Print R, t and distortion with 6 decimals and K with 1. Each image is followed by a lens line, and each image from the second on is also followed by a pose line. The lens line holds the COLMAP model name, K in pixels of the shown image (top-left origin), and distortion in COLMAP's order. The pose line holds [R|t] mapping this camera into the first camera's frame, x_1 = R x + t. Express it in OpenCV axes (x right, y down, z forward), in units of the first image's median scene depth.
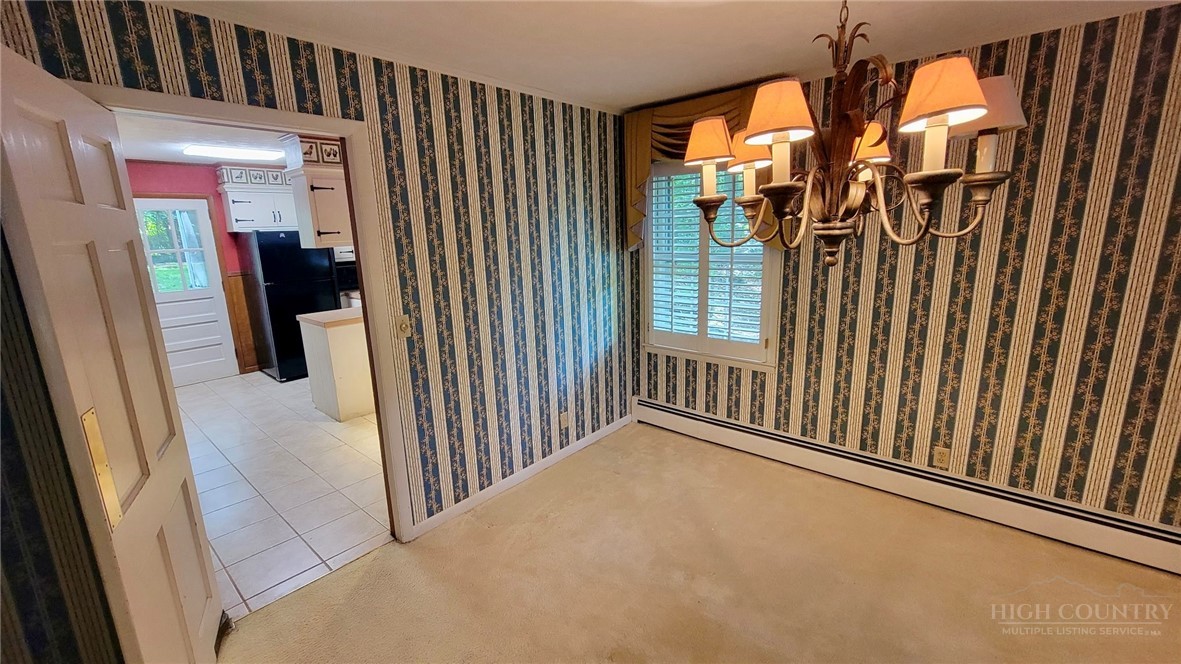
lens RADIAL K [[483.2, 0, 590.5], [0, 483.2, 332.0], [0, 0, 1]] dist [-0.002388, 0.000241]
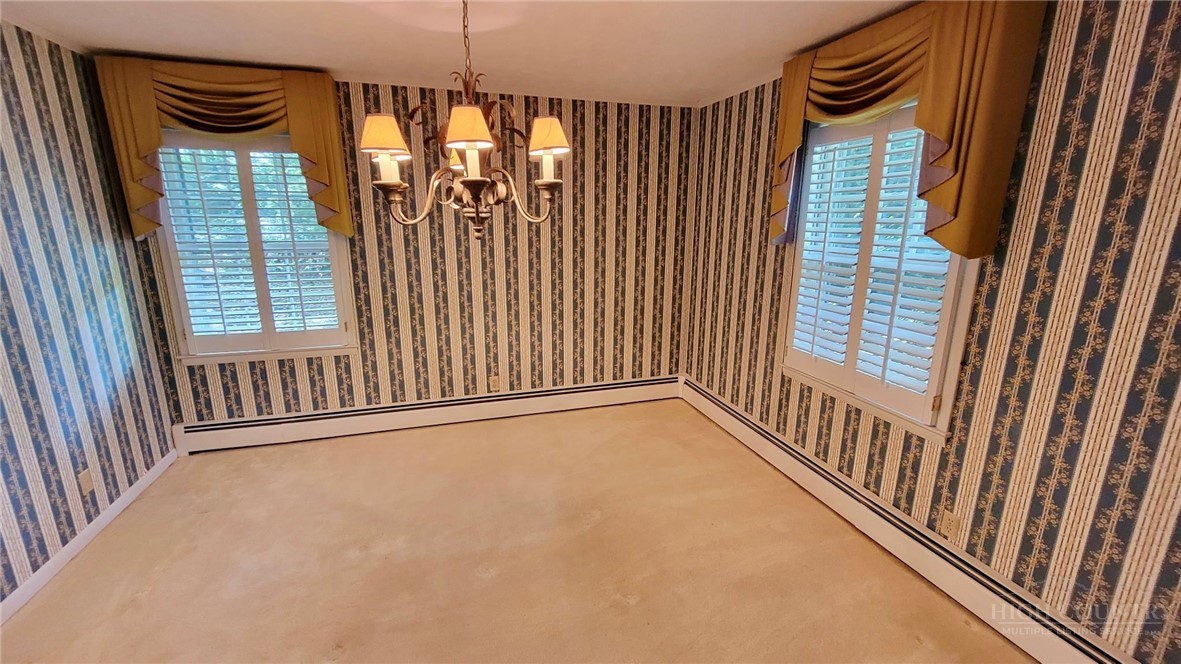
lens RADIAL K [[483.2, 0, 590.5], [0, 483.2, 332.0], [0, 0, 1]] dist [-0.002388, 0.000241]
pose [[0.523830, -0.164203, 0.835847, -0.217867], [0.157716, 0.982975, 0.094265, 0.018537], [-0.837095, 0.082448, 0.540809, -0.007032]]
